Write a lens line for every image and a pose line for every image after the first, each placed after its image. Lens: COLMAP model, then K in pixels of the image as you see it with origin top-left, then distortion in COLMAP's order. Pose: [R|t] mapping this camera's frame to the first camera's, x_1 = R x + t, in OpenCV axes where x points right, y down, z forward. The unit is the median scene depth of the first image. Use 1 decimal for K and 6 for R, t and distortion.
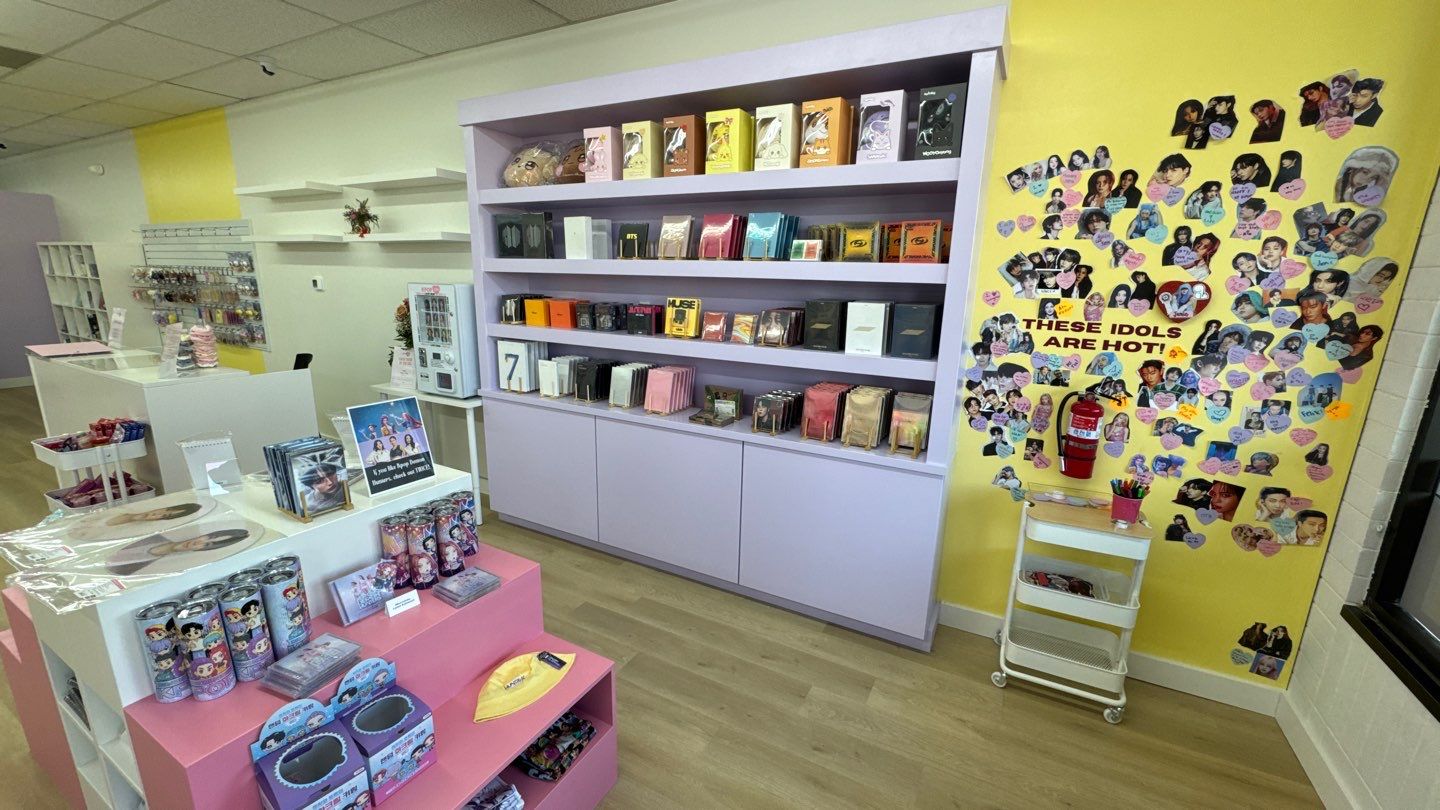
lens RADIAL K [[567.9, 0, 720.0], [0, 567.9, 405.0], [0, 0, 1]] dist [-0.003216, -0.000074]
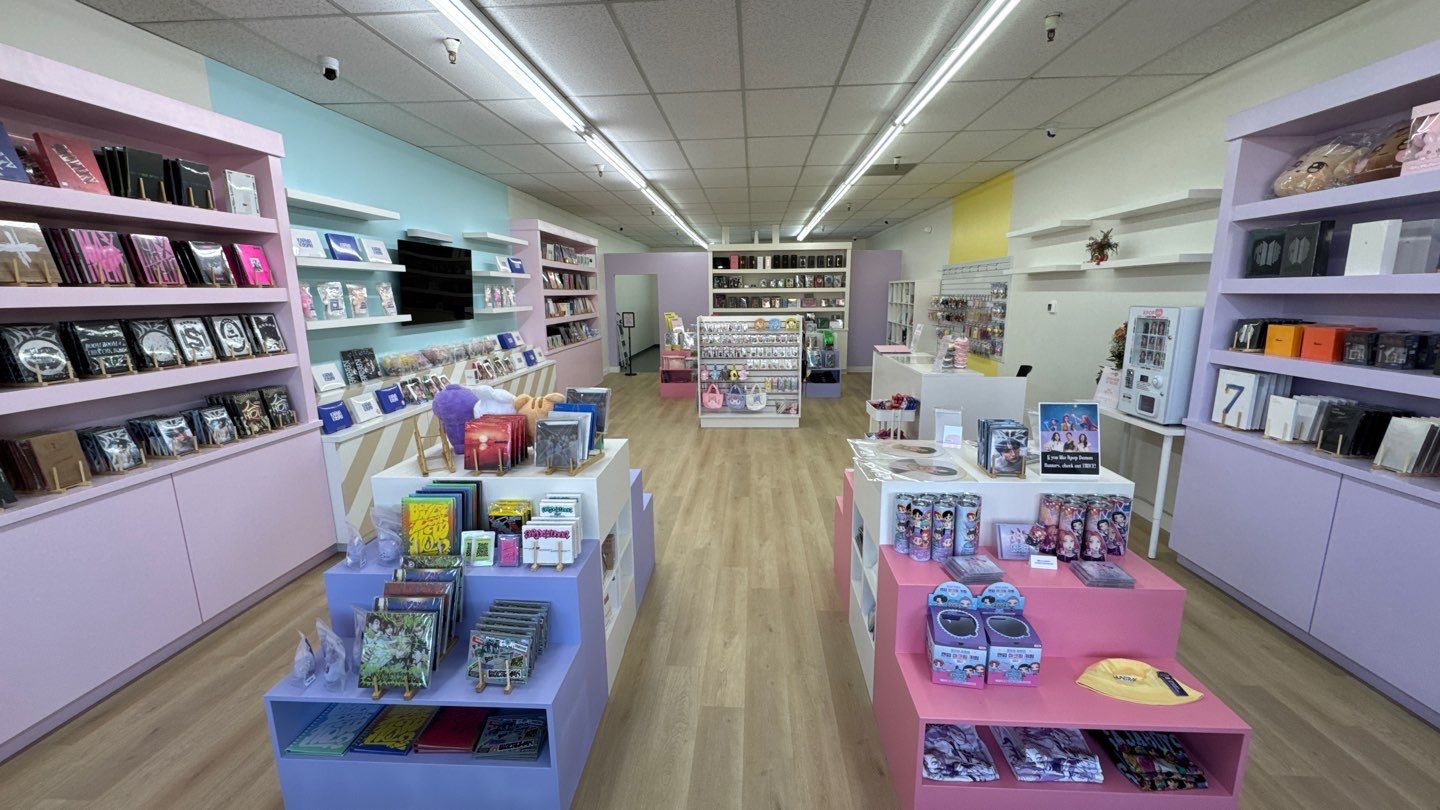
lens RADIAL K [[567.9, 0, 720.0], [0, 567.9, 405.0], [0, 0, 1]] dist [-0.003216, -0.000074]
pose [[0.417308, 0.149085, -0.896453, 0.116311], [-0.185287, 0.979689, 0.076675, 0.027198], [0.889675, 0.134104, 0.436456, -0.122719]]
